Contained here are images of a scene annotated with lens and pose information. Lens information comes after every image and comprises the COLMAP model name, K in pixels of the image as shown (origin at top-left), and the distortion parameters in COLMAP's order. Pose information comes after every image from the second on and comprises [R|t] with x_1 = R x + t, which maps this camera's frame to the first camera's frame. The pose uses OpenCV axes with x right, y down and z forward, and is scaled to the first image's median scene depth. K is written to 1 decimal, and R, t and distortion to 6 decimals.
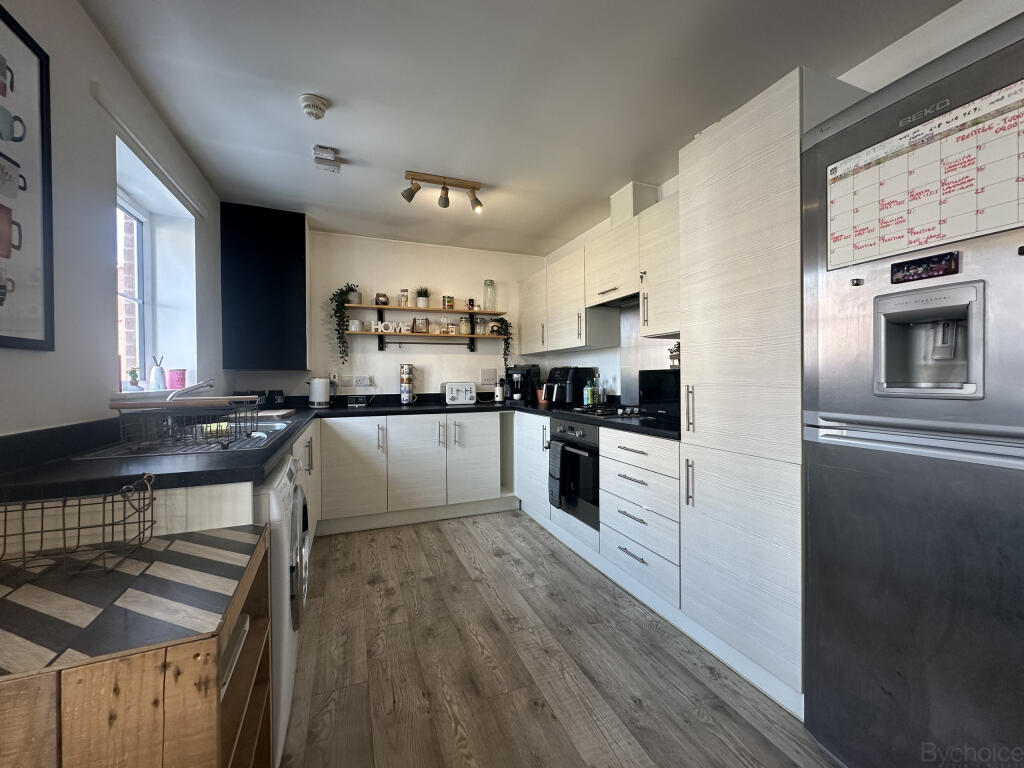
lens RADIAL K [[409.3, 0, 512.0], [0, 409.3, 384.0], [0, 0, 1]] dist [-0.000073, -0.000005]
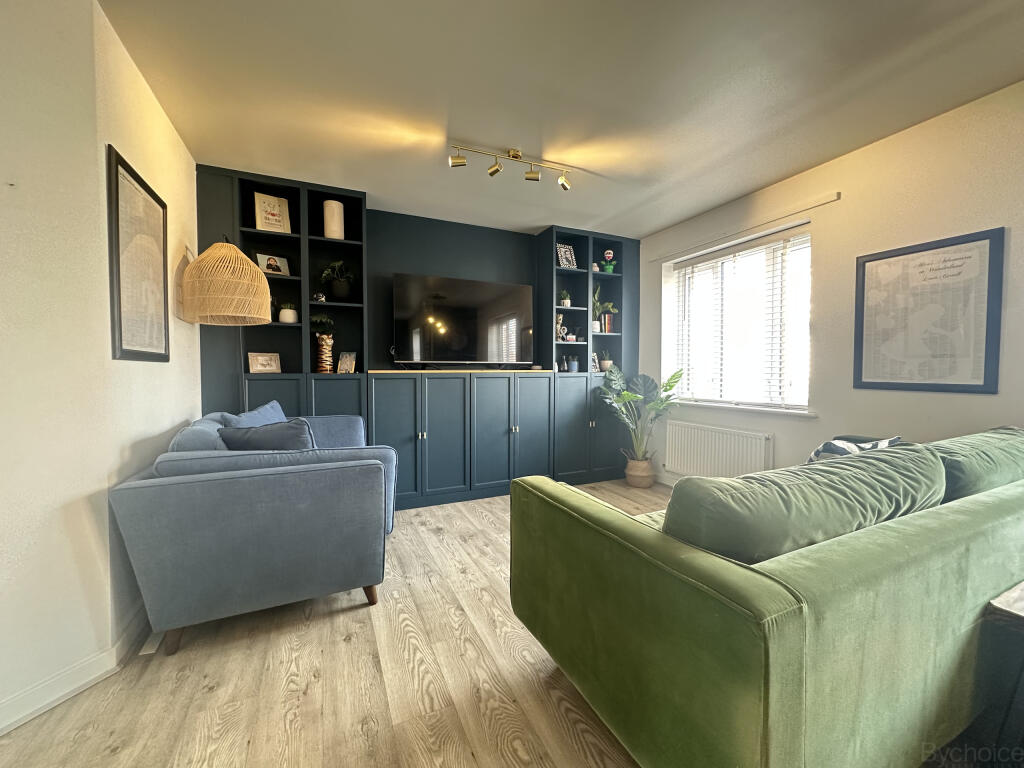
lens RADIAL K [[409.3, 0, 512.0], [0, 409.3, 384.0], [0, 0, 1]] dist [-0.000073, -0.000005]
pose [[-0.998291, 0.011669, -0.057258, -0.117613], [0.009126, 0.998969, 0.044477, -0.031380], [0.057718, 0.043878, -0.997368, 2.158048]]
